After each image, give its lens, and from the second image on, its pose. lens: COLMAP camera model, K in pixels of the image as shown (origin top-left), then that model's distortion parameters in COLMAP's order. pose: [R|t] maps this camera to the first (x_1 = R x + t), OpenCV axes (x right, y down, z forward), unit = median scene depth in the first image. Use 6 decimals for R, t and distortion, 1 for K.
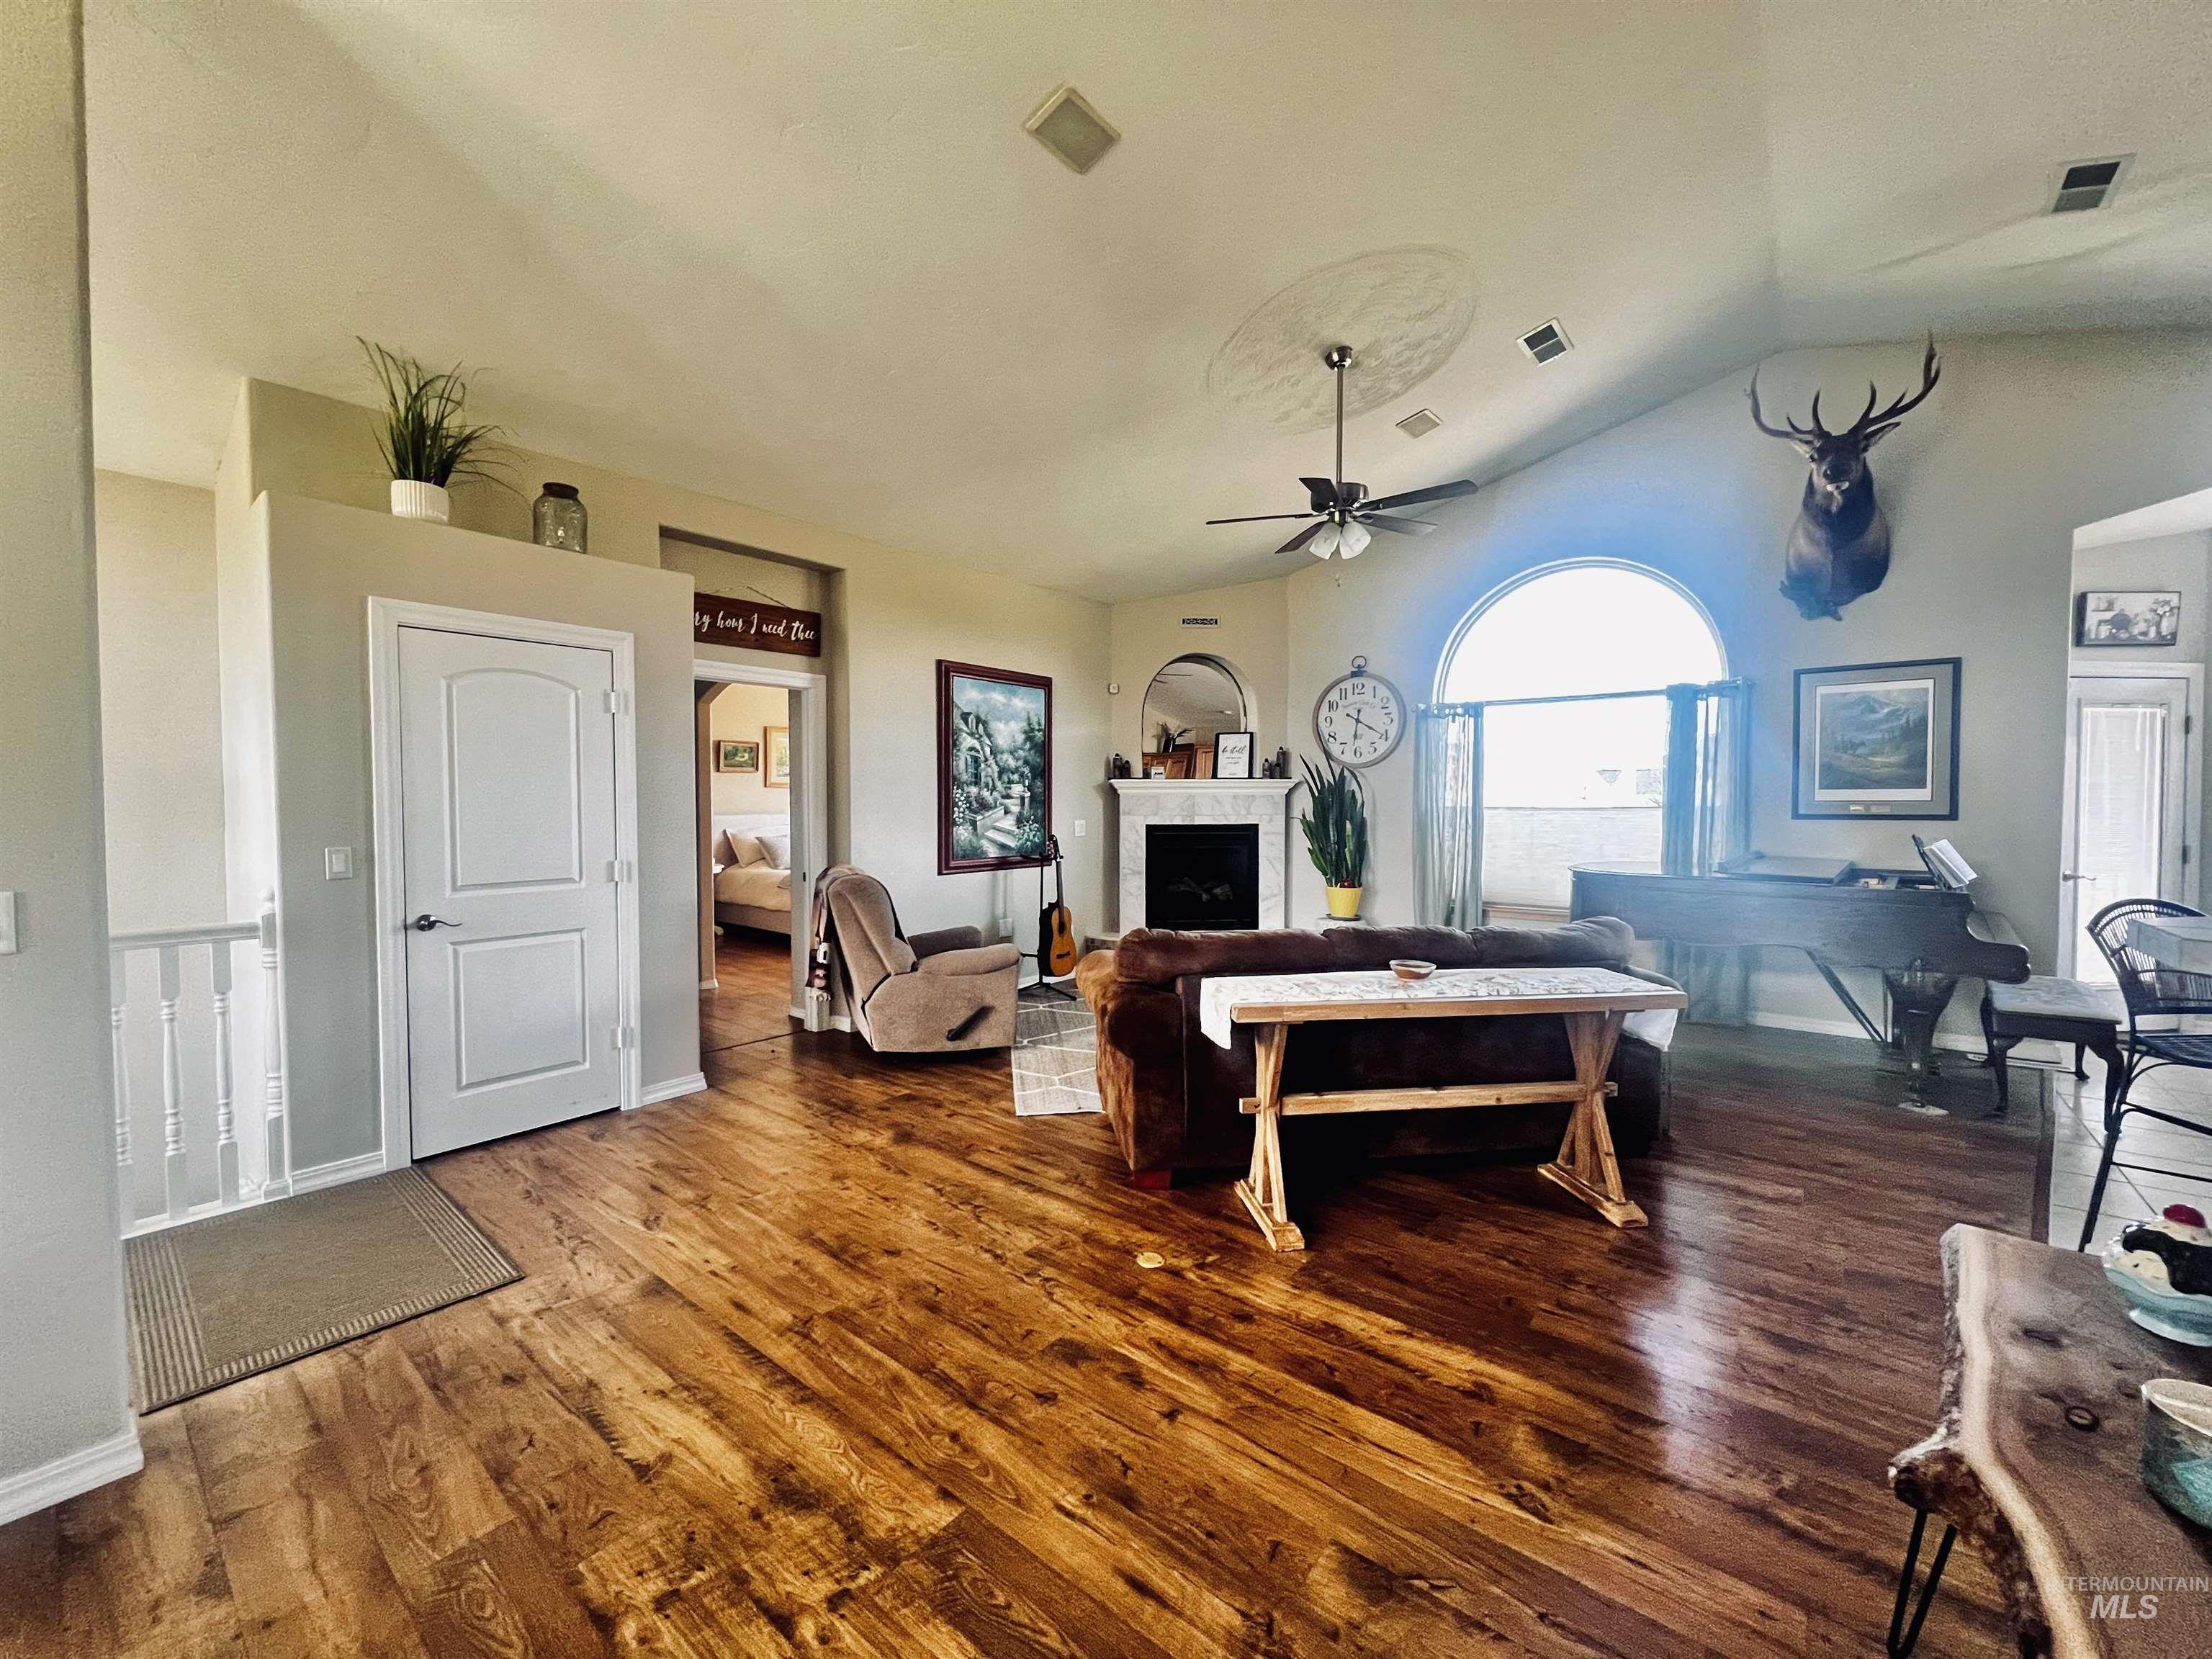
lens RADIAL K [[888.9, 0, 1099.5], [0, 888.9, 822.9], [0, 0, 1]] dist [-0.001515, 0.000450]
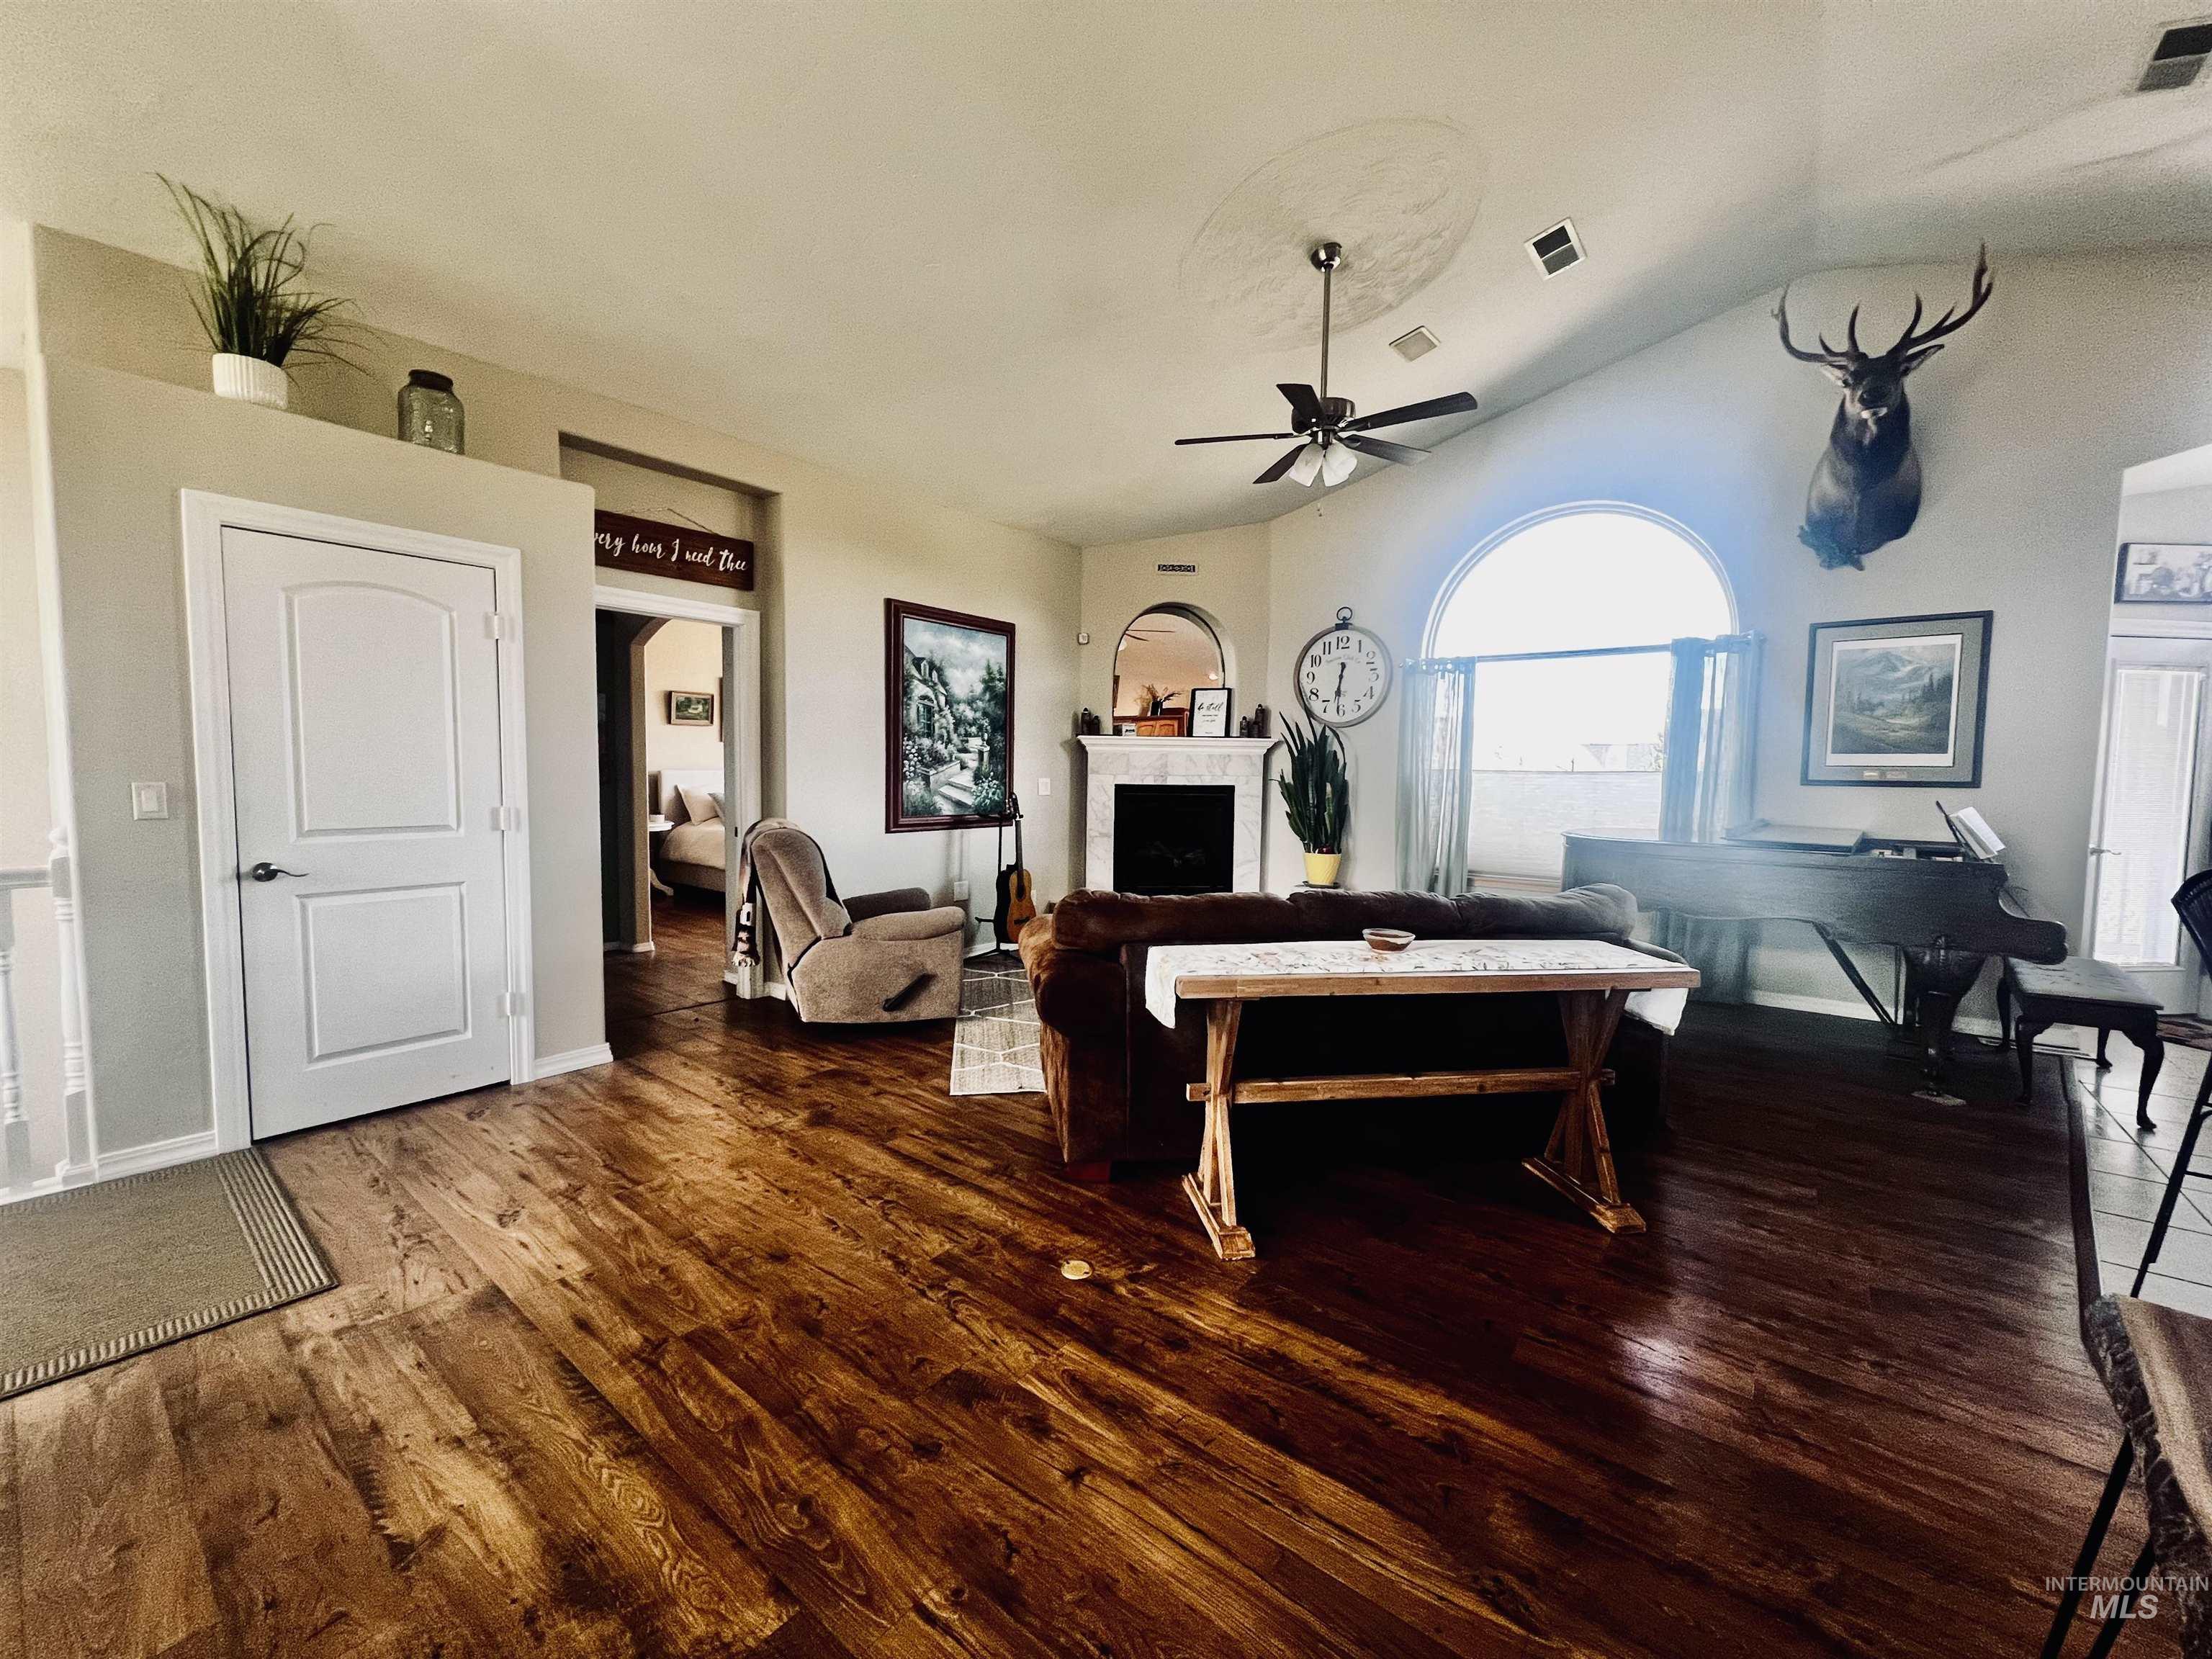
lens RADIAL K [[888.9, 0, 1099.5], [0, 888.9, 822.9], [0, 0, 1]] dist [-0.001515, 0.000450]
pose [[0.999795, 0.014657, 0.013959, 0.047136], [-0.015137, 0.999274, 0.034961, 0.020753], [-0.013437, -0.035165, 0.999291, 0.116162]]
